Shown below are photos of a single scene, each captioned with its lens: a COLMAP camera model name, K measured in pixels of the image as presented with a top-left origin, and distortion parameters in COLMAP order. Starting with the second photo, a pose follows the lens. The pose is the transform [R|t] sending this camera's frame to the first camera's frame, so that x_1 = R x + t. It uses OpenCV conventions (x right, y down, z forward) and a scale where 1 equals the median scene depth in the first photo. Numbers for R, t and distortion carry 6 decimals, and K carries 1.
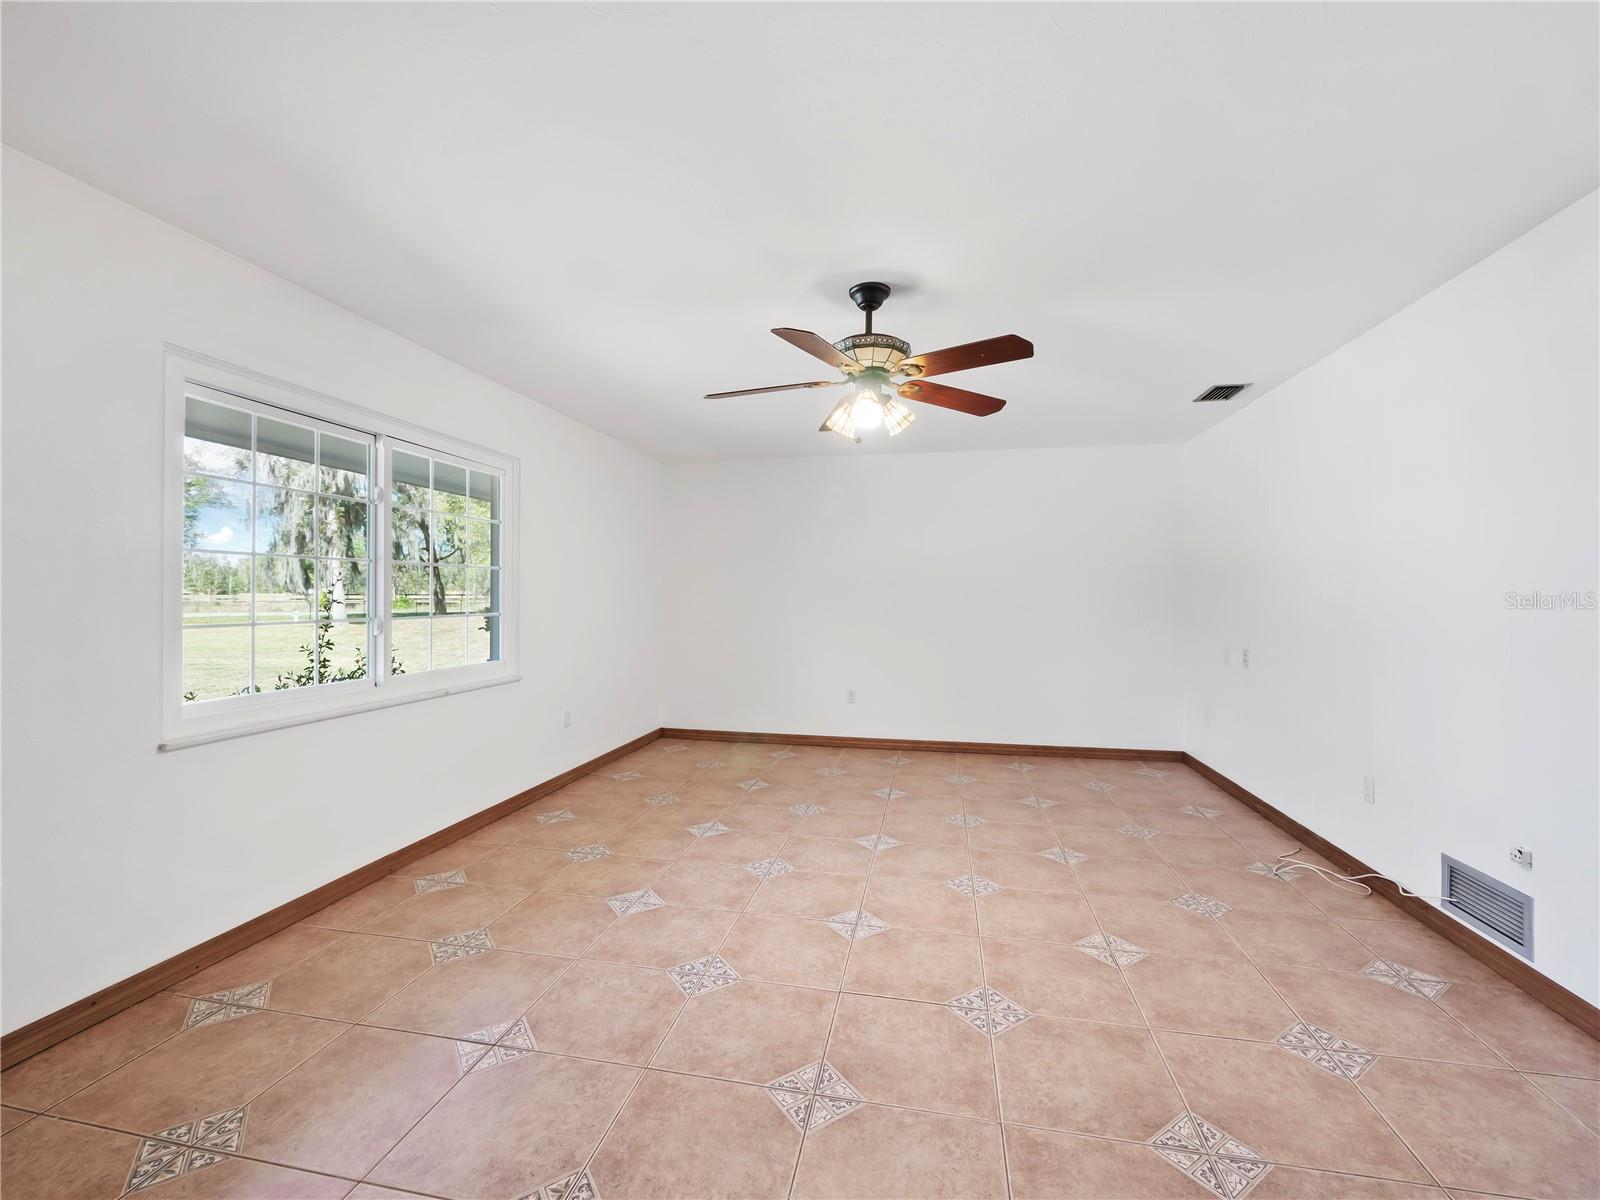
lens RADIAL K [[689.9, 0, 781.1], [0, 689.9, 594.5], [0, 0, 1]] dist [0.000625, 0.000061]
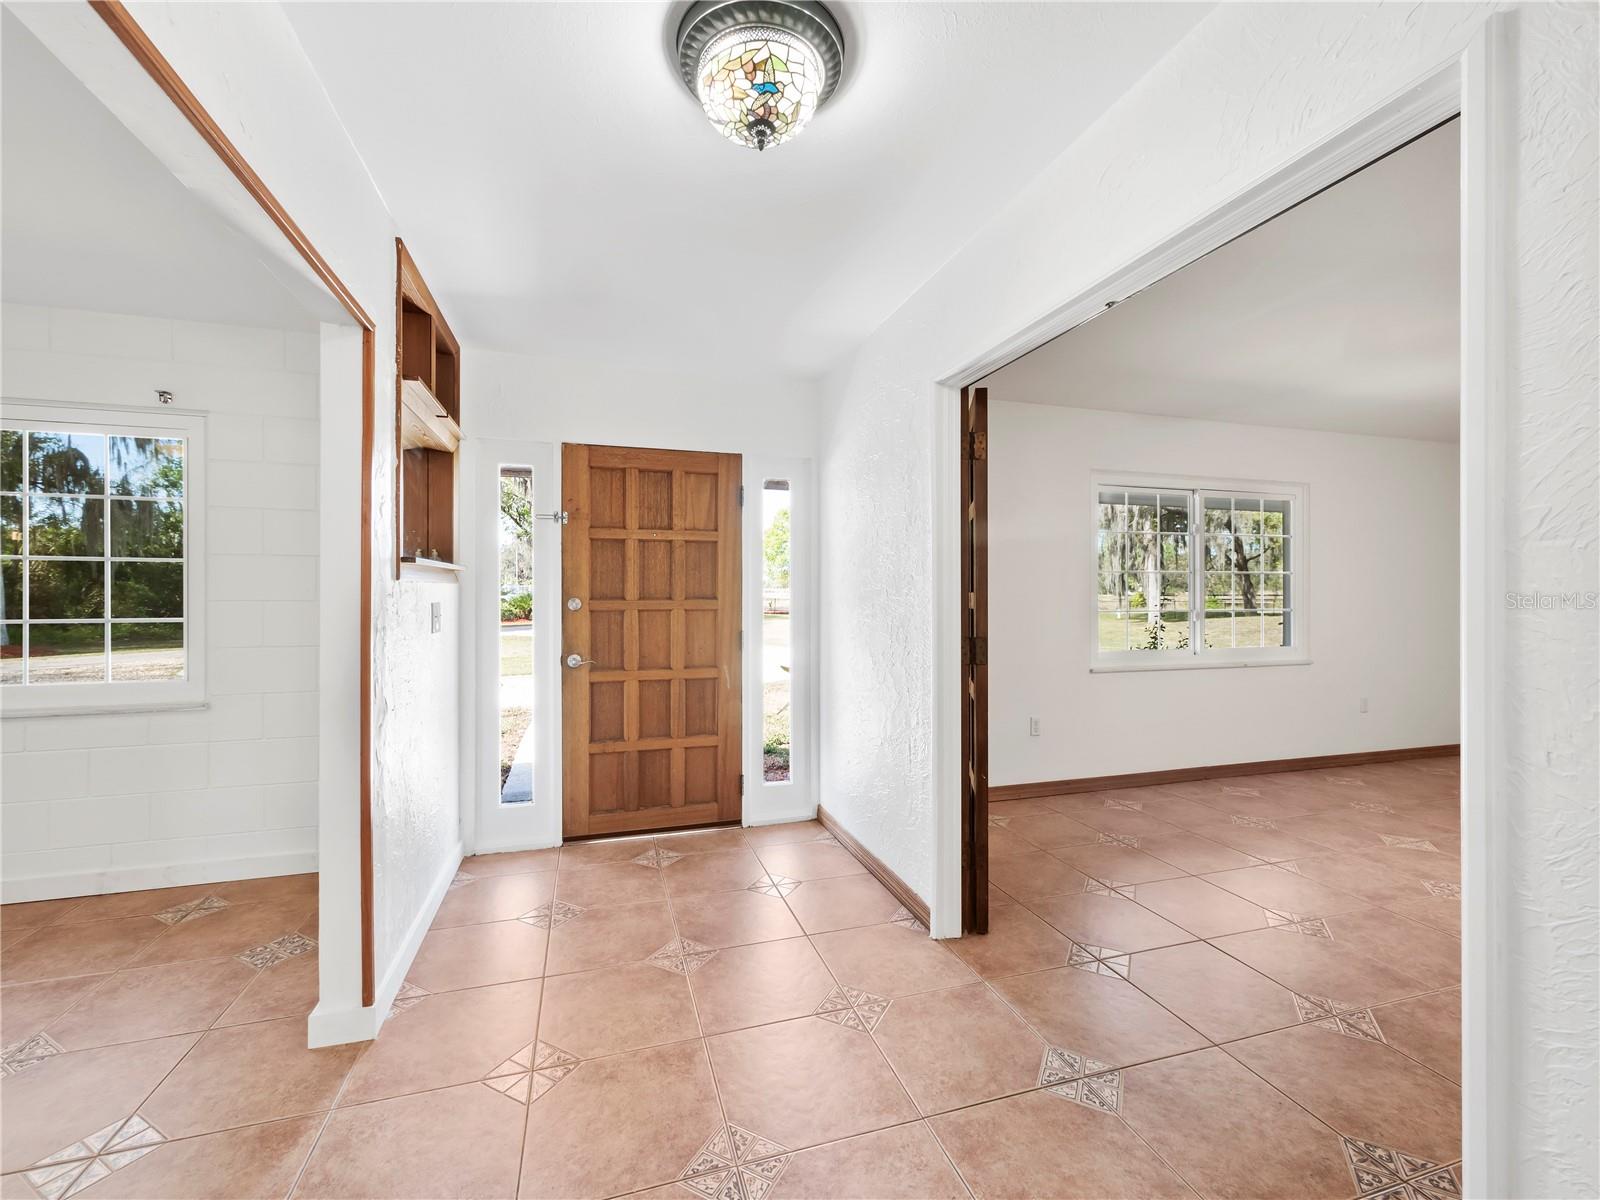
lens RADIAL K [[673.3, 0, 799.4], [0, 673.3, 592.1], [0, 0, 1]] dist [0.002518, 0.000272]
pose [[0.497624, -0.006616, -0.867367, 0.275651], [0.003276, 0.999978, -0.005747, -0.001355], [0.867386, 0.000018, 0.497635, -0.507501]]
